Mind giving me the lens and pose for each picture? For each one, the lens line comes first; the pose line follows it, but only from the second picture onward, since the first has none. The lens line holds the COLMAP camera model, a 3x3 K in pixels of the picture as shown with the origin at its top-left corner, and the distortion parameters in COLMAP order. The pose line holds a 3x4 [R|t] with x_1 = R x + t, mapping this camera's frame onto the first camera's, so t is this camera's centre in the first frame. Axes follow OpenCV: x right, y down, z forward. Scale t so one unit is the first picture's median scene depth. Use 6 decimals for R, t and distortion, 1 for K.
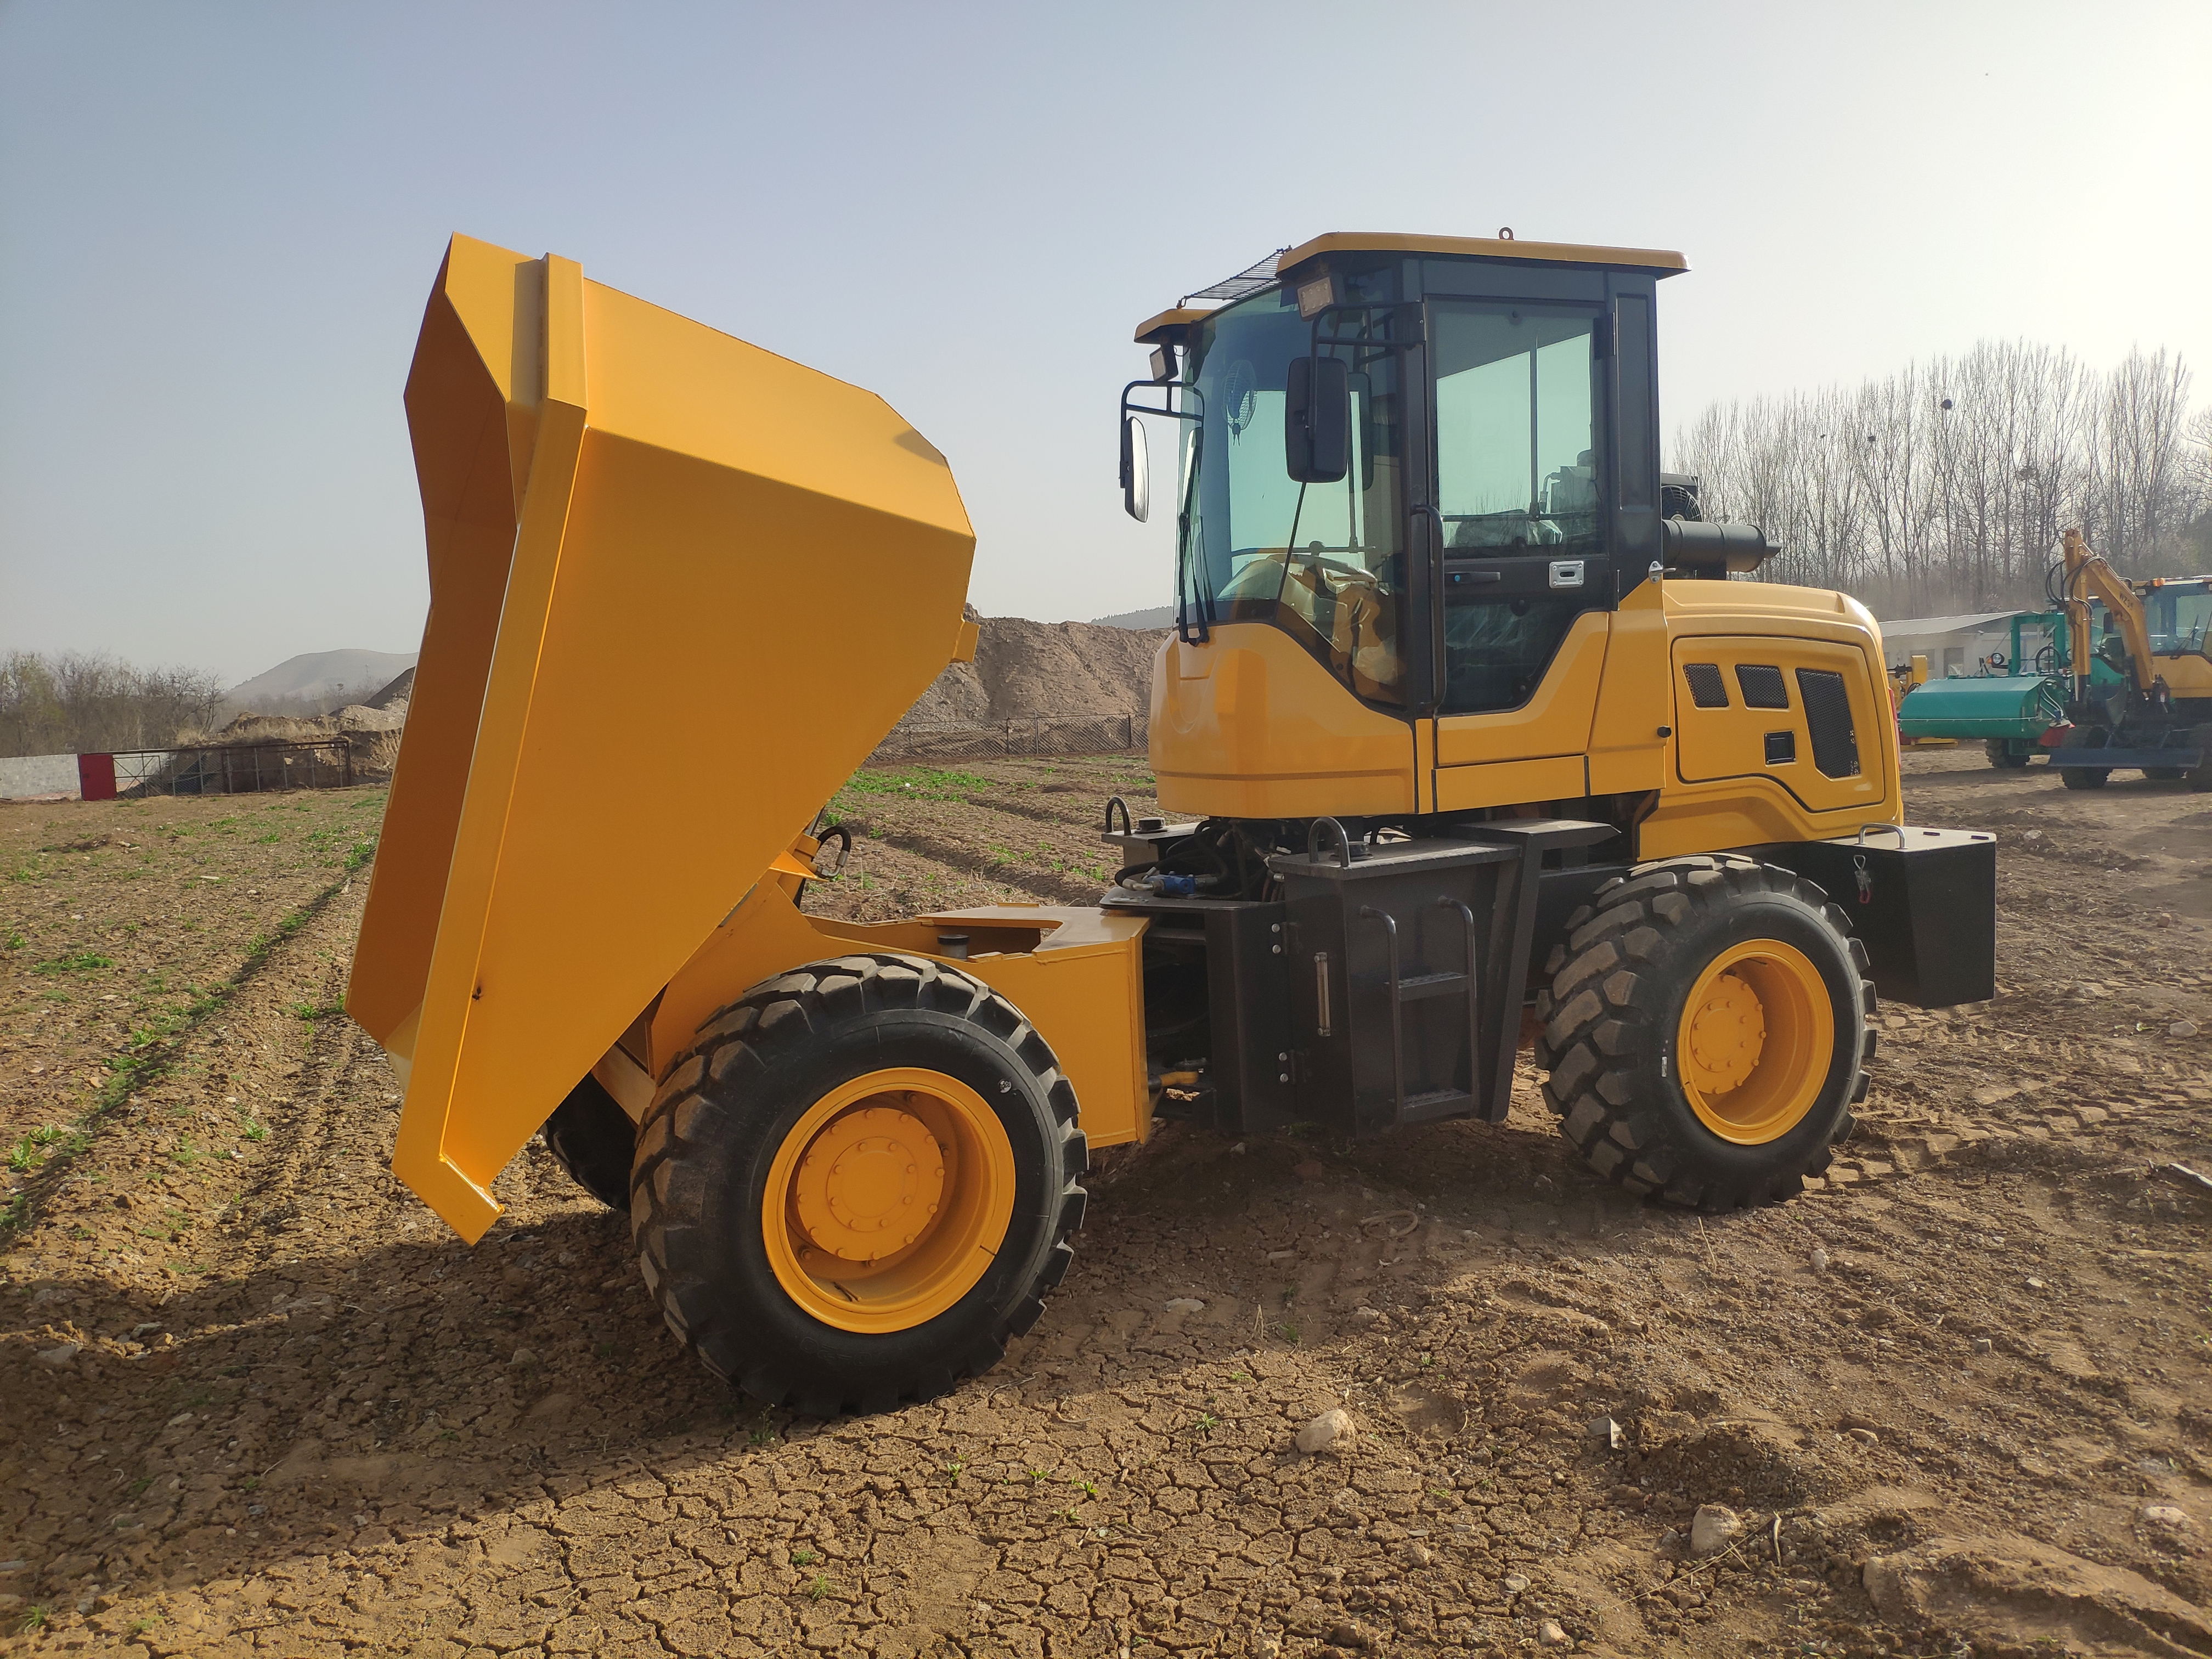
lens RADIAL K [[1668.7, 0, 1106.0], [0, 1668.7, 853.8], [0, 0, 1]] dist [0.075337, -0.152305]
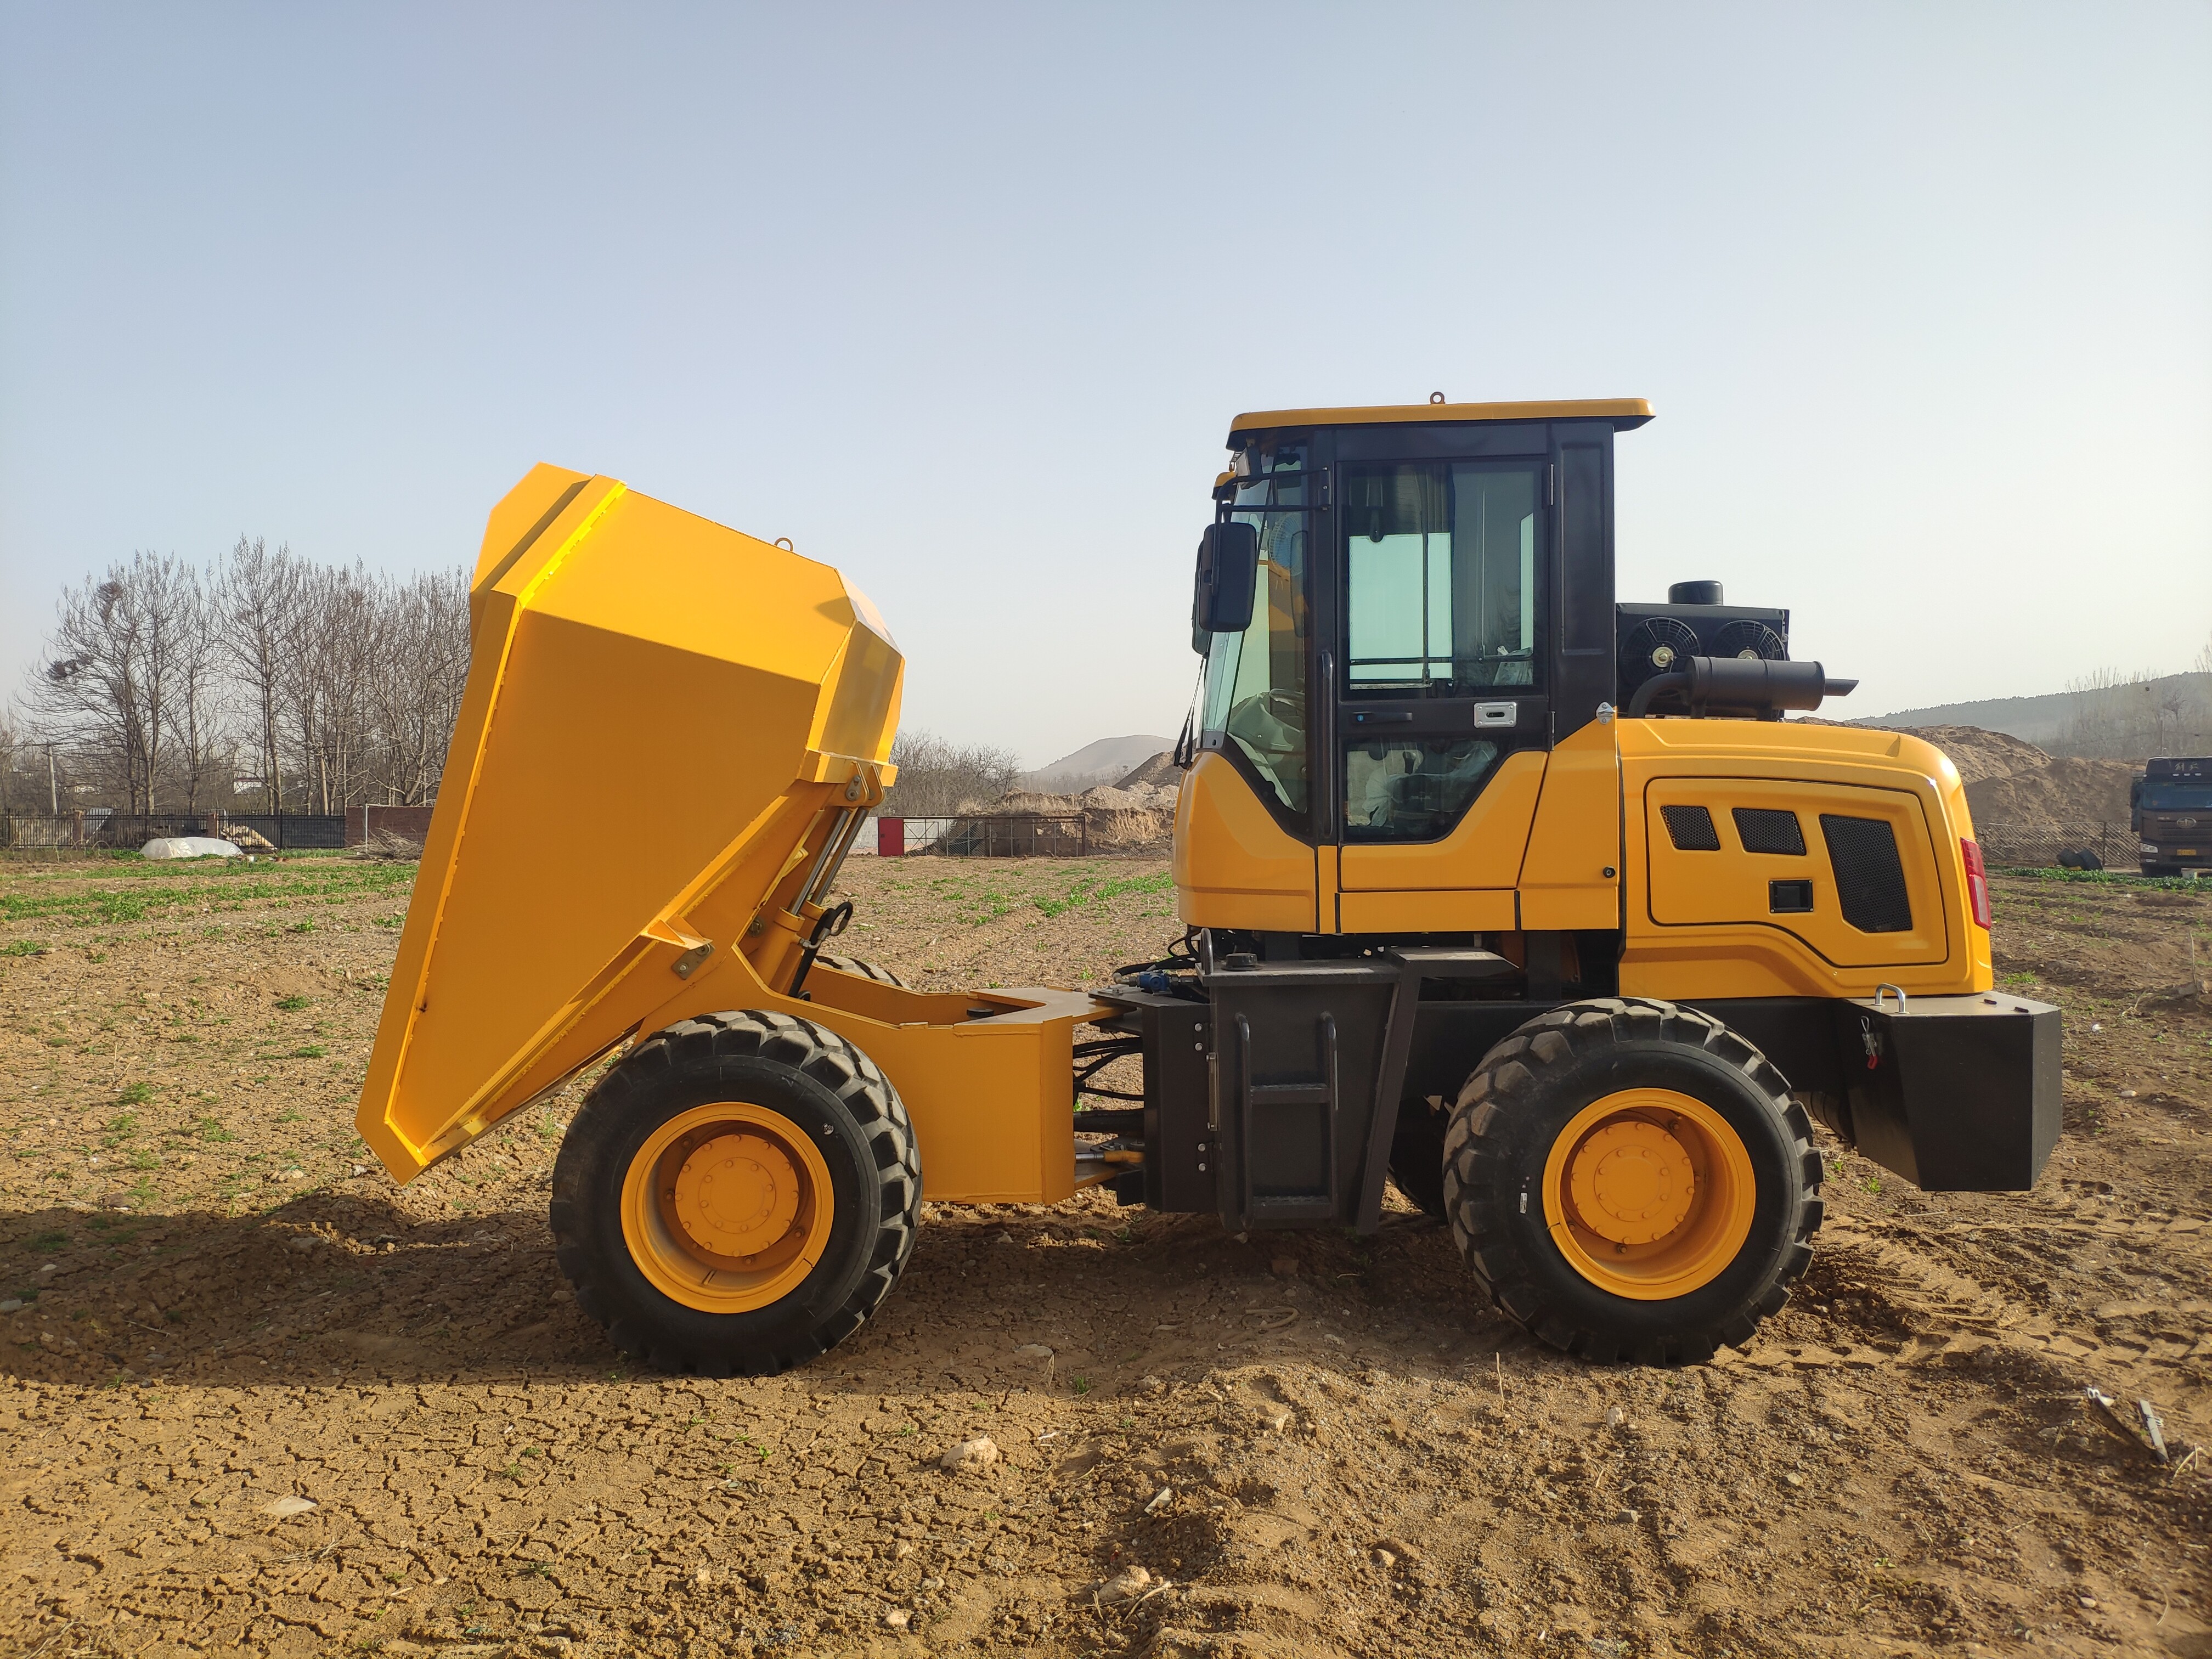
lens RADIAL K [[1668.7, 0, 1106.0], [0, 1668.7, 853.8], [0, 0, 1]] dist [0.075337, -0.152305]
pose [[0.905308, 0.052747, -0.421468, 0.498495], [-0.075430, 0.996453, -0.037316, -0.024715], [0.418004, 0.065574, 0.906075, -0.030185]]
